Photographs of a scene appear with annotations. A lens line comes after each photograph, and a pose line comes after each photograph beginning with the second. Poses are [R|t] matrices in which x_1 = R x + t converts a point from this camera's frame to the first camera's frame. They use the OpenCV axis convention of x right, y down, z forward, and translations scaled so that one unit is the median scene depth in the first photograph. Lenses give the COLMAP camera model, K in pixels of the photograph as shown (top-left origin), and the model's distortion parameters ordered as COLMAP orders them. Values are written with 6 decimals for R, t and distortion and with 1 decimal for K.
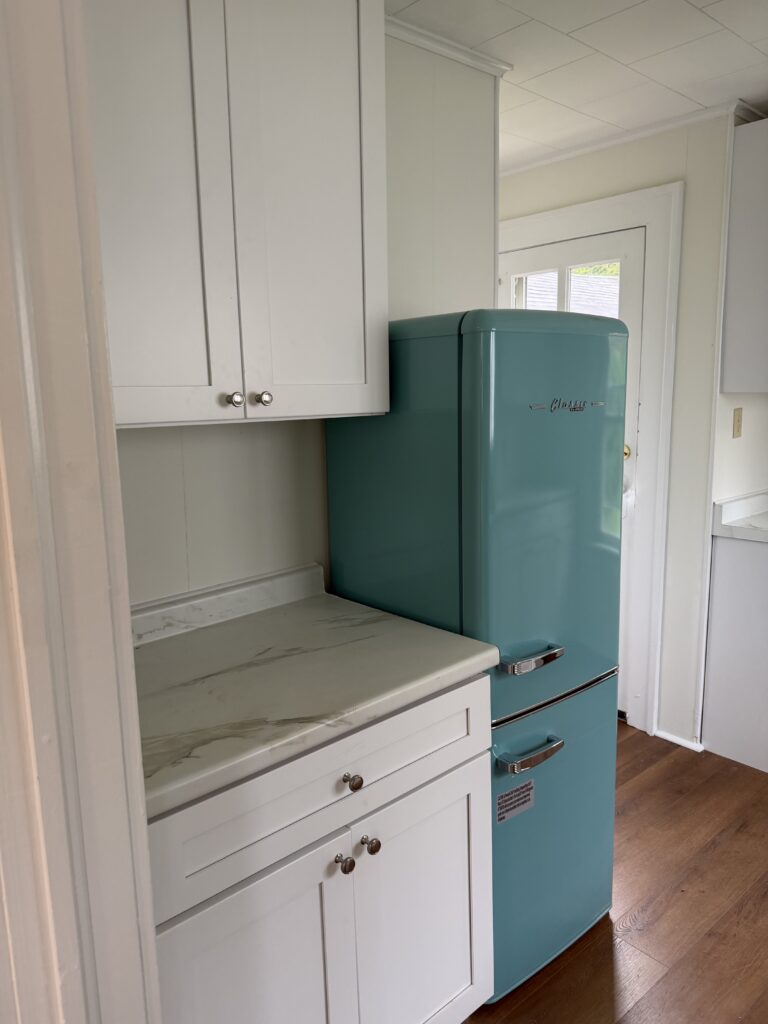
lens RADIAL K [[726.4, 0, 384.0], [0, 726.4, 512.0], [0, 0, 1]] dist [0.159163, -0.248677]
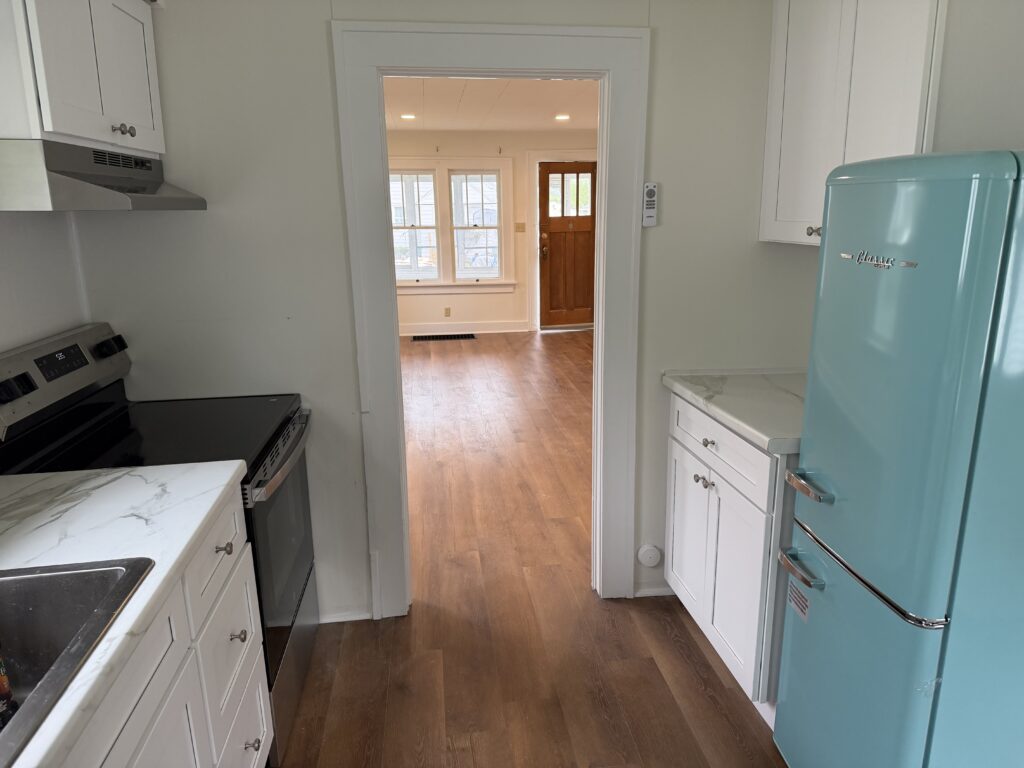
lens RADIAL K [[726.4, 0, 509.1], [0, 726.4, 379.8], [0, 0, 1]] dist [0.159163, -0.248677]
pose [[-0.562082, 0.209398, -0.800135, 1.755754], [-0.131424, 0.932516, 0.336366, -0.351731], [0.816573, 0.294222, -0.496630, 1.532192]]
